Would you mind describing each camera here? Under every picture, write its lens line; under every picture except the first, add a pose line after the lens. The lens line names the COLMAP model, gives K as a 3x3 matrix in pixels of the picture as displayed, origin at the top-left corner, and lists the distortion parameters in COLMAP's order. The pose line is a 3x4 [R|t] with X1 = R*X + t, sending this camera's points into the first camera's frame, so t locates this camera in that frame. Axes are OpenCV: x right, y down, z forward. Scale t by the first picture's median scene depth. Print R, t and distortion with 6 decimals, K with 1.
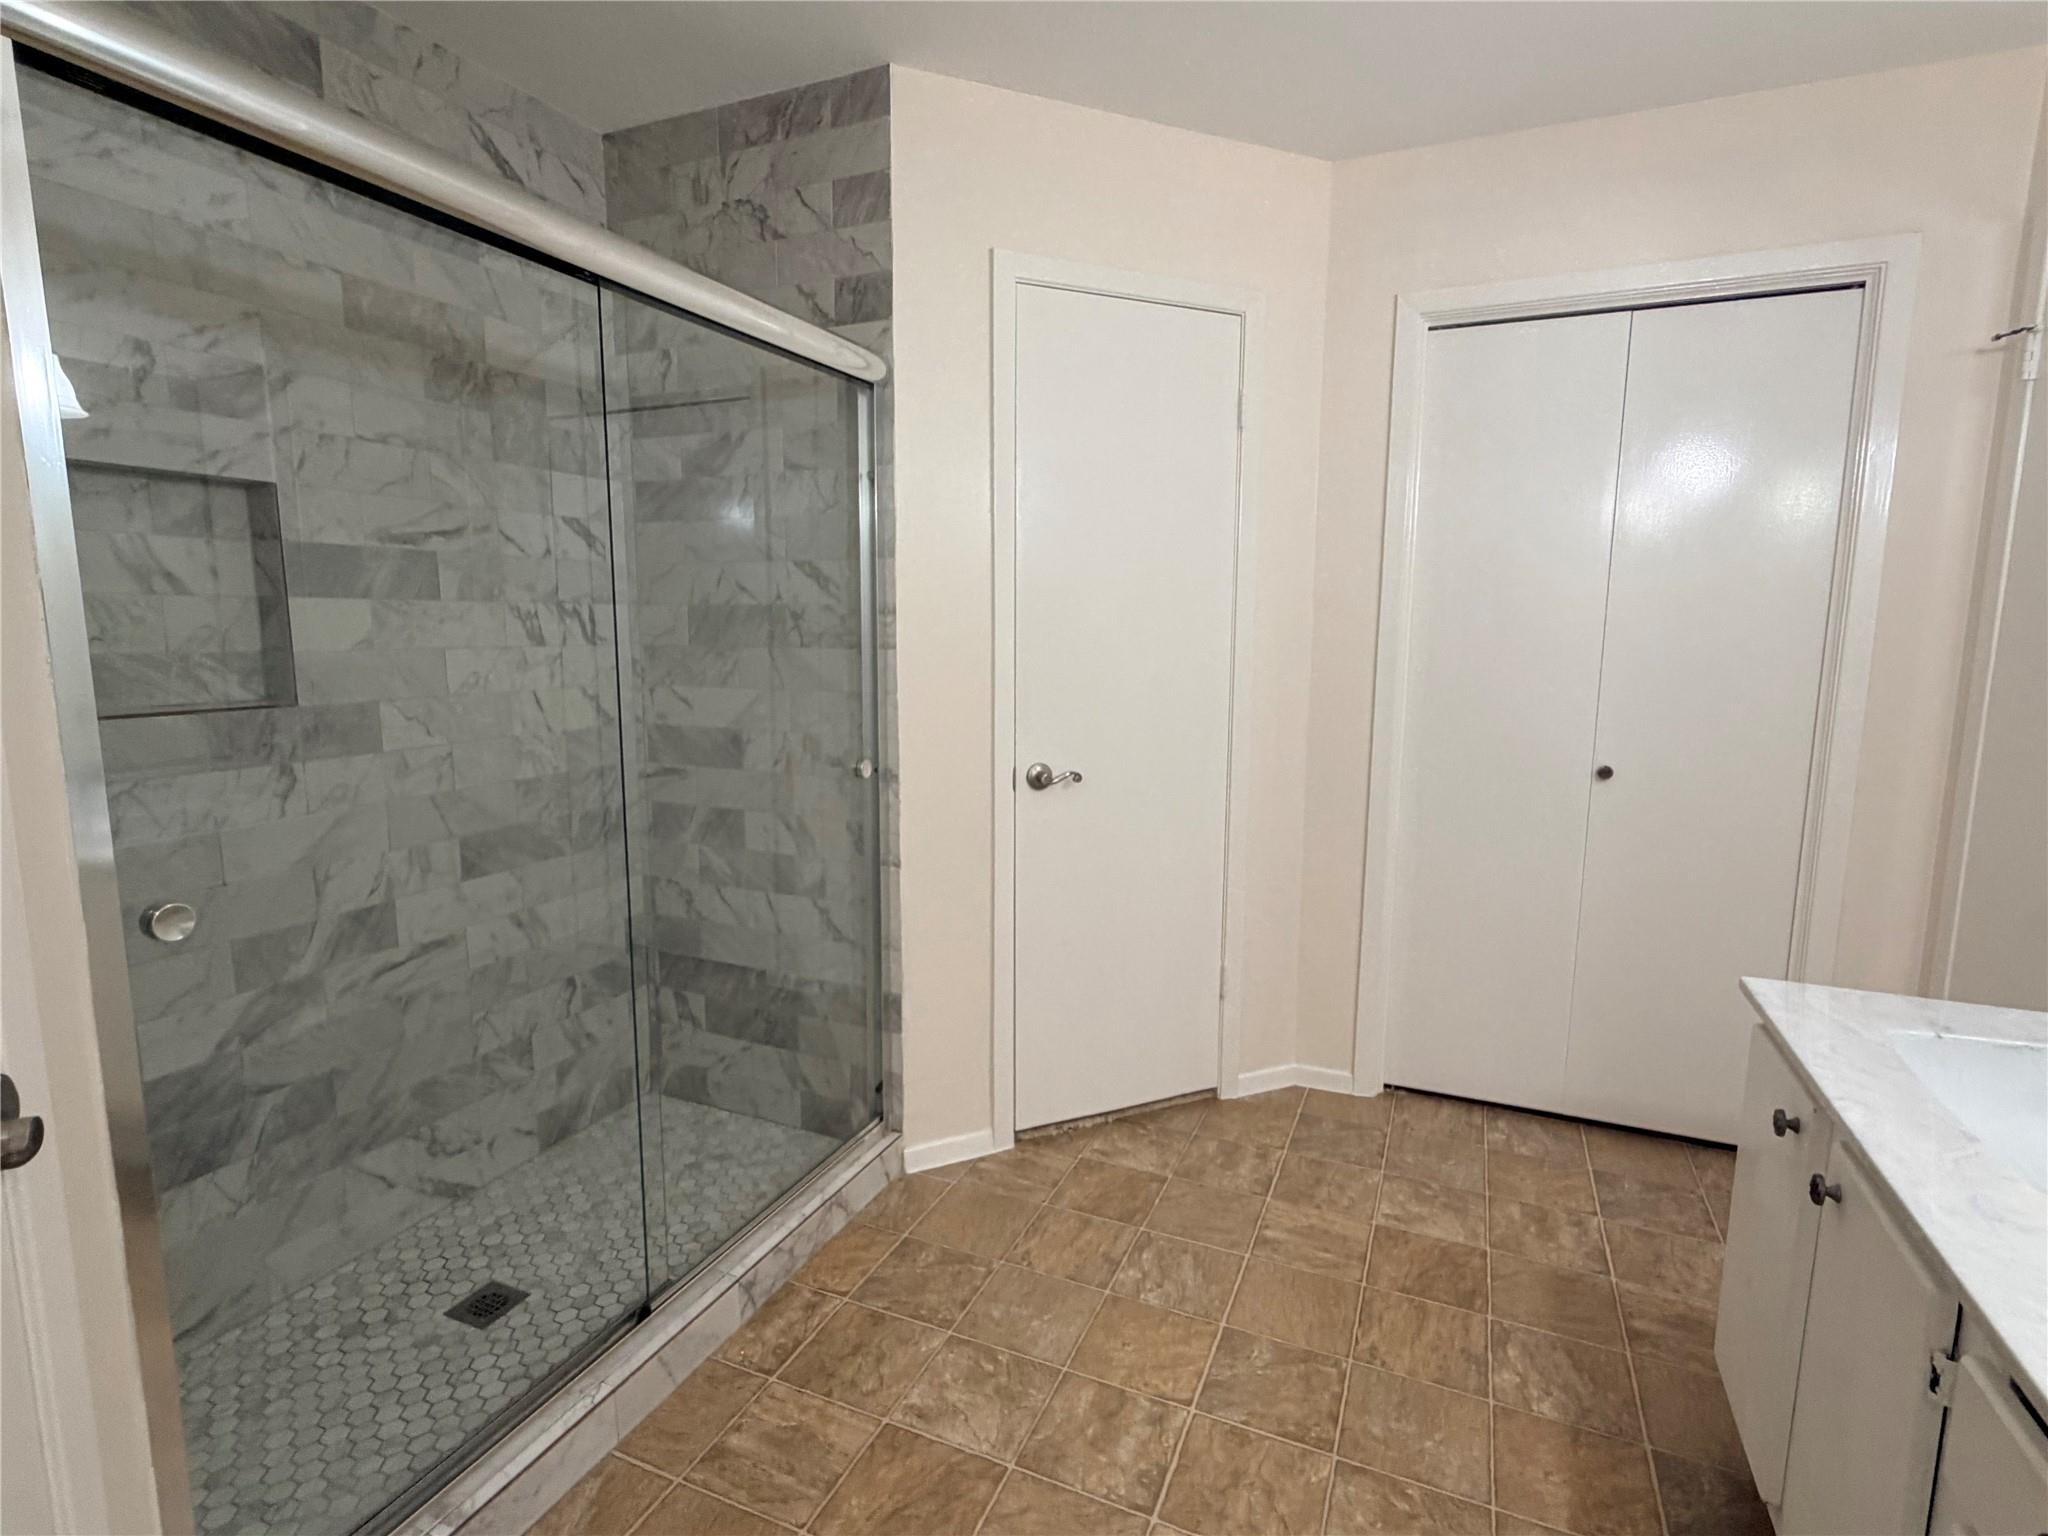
lens RADIAL K [[1016.7, 0, 1016.5], [0, 1016.7, 771.9], [0, 0, 1]] dist [0.001071, 0.000818]
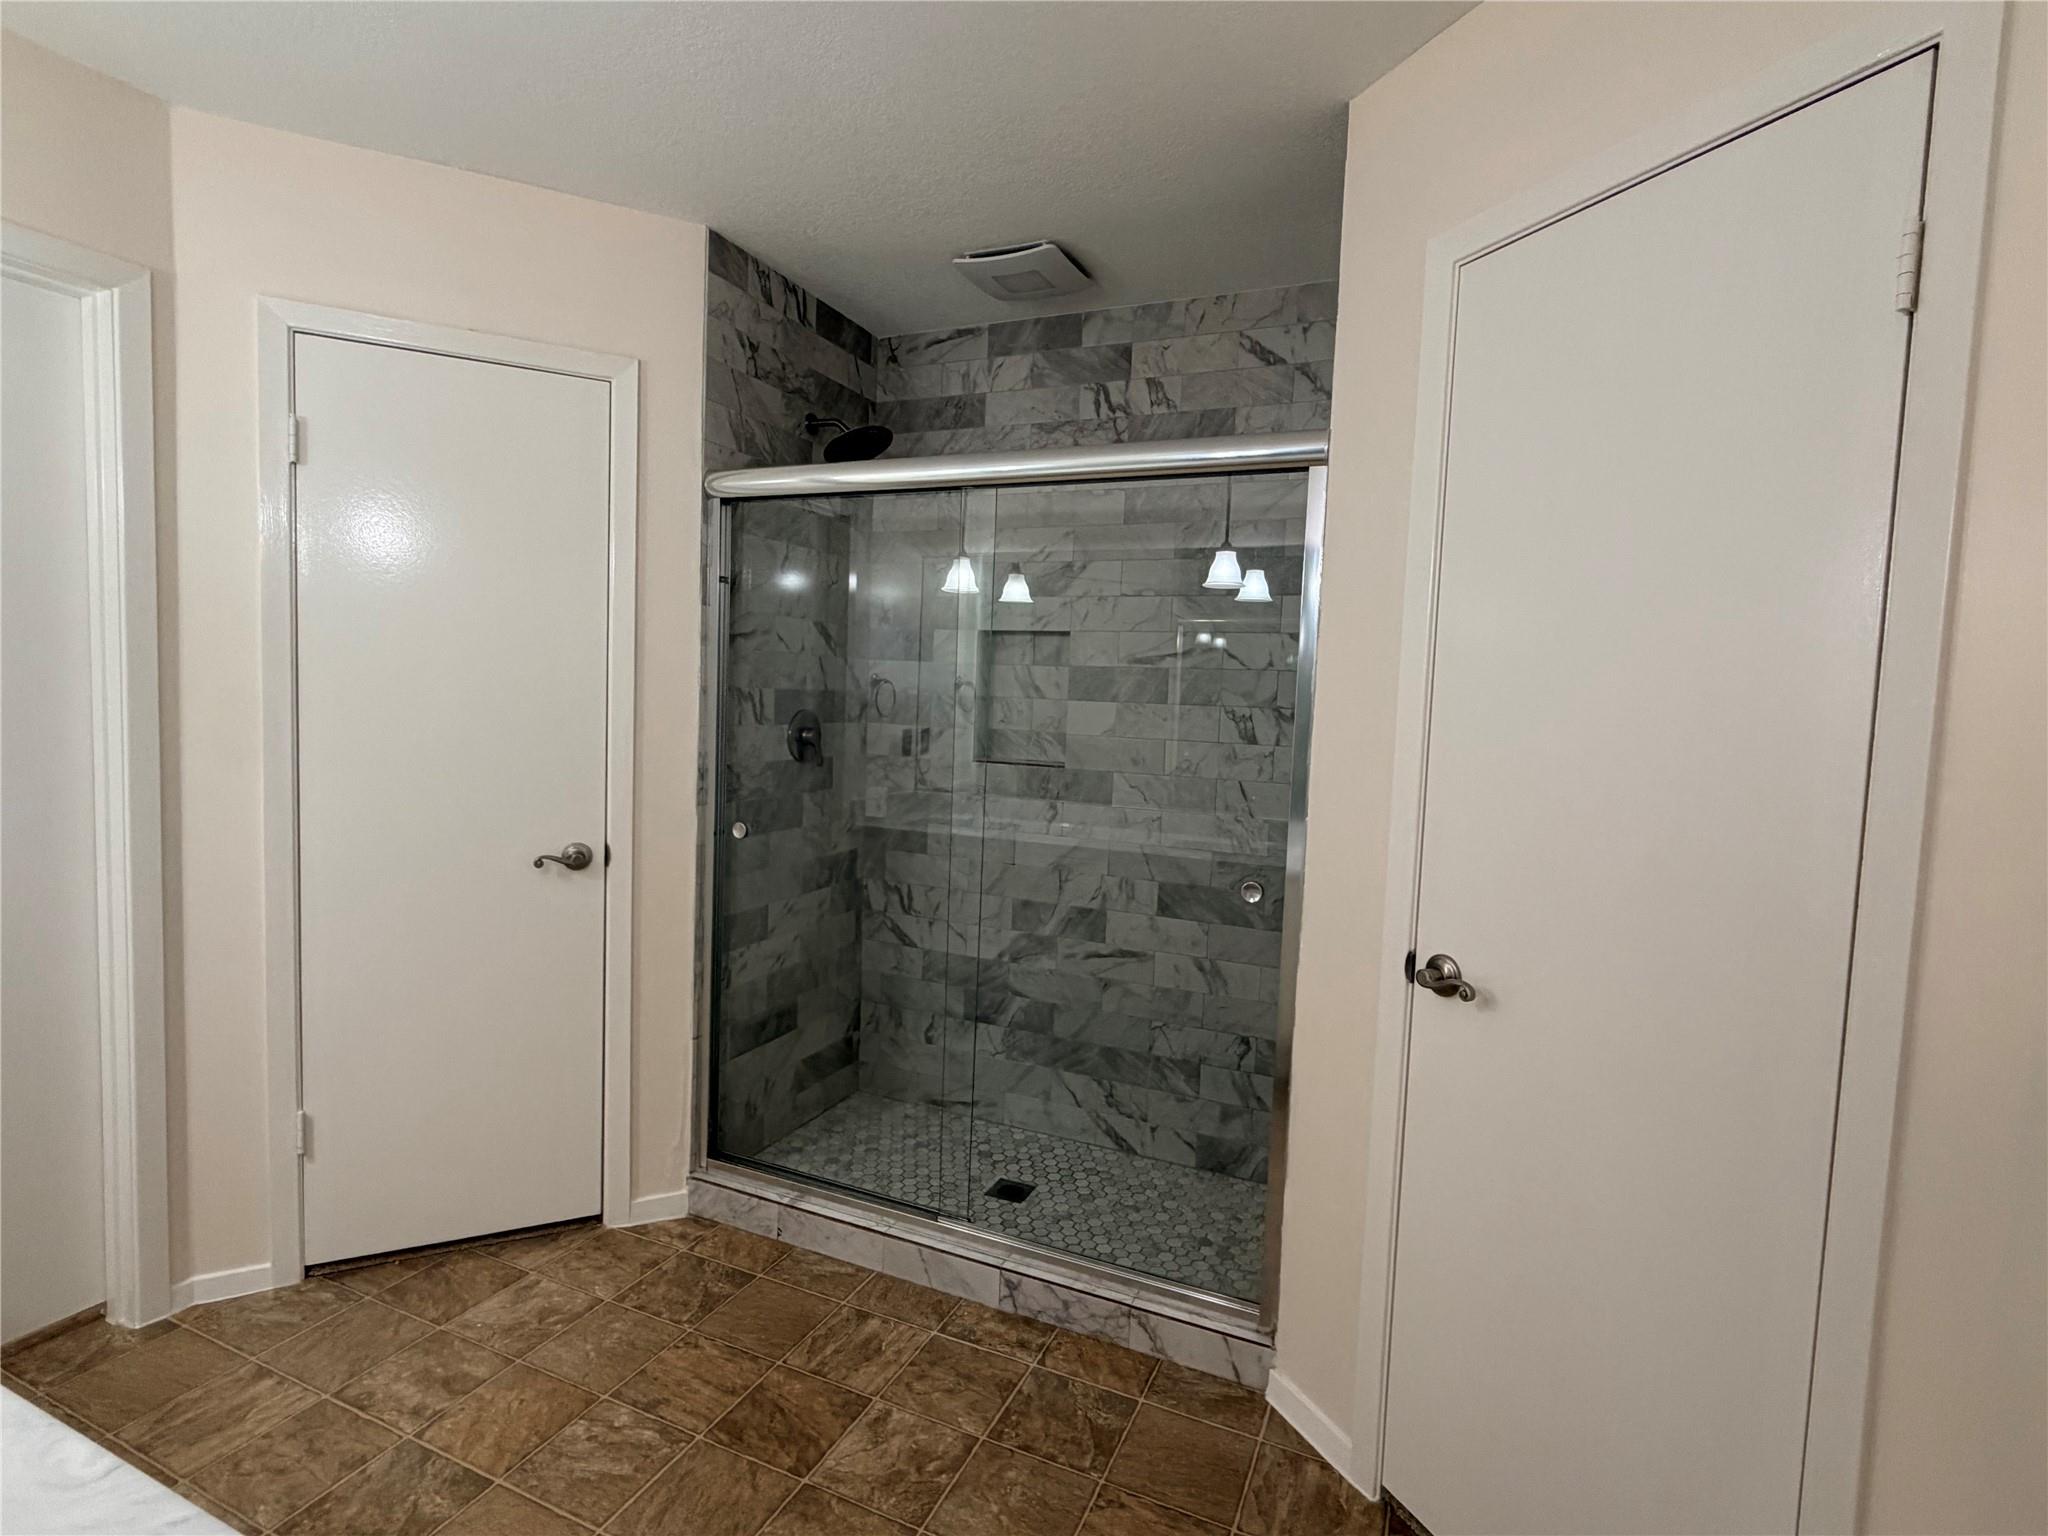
lens RADIAL K [[1016.7, 0, 1016.7], [0, 1016.7, 763.4], [0, 0, 1]] dist [0.001071, 0.000818]
pose [[-0.001698, 0.070274, -0.997526, 0.829498], [-0.181799, 0.980883, 0.069411, -0.158505], [0.983334, 0.181467, 0.011110, 0.853985]]
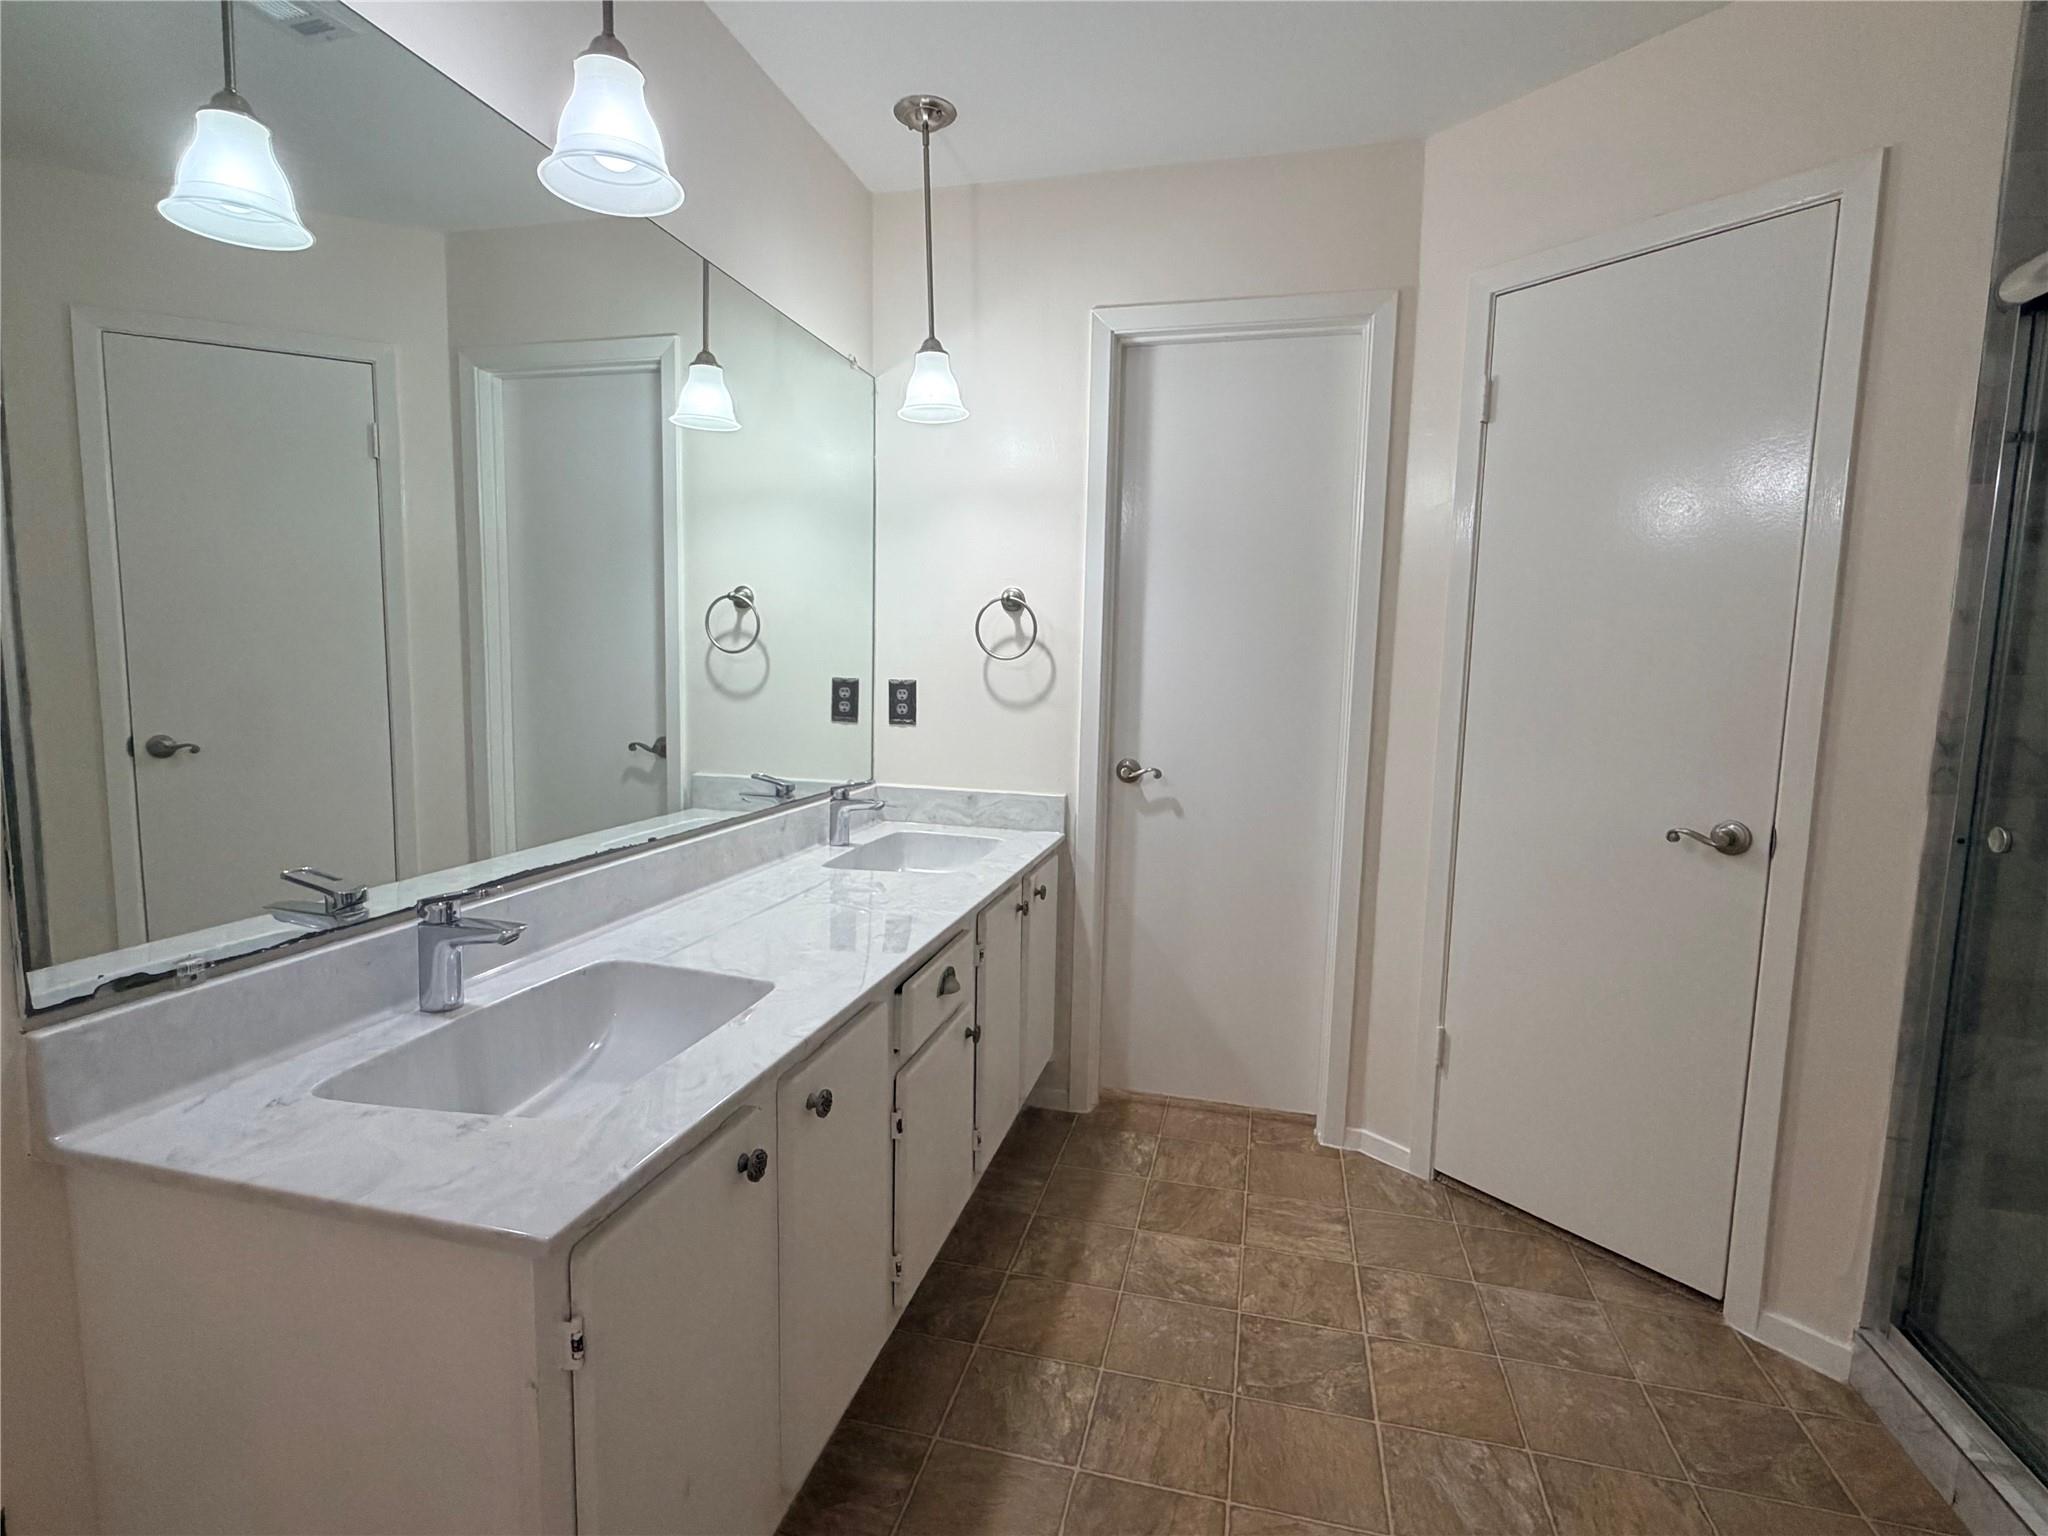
lens RADIAL K [[1016.7, 0, 1013.9], [0, 1016.7, 768.7], [0, 0, 1]] dist [0.001071, 0.000818]
pose [[-0.985648, 0.001012, -0.168812, 0.461734], [-0.041772, 0.967422, 0.249699, -0.144541], [0.163565, 0.253167, -0.953495, 1.151288]]
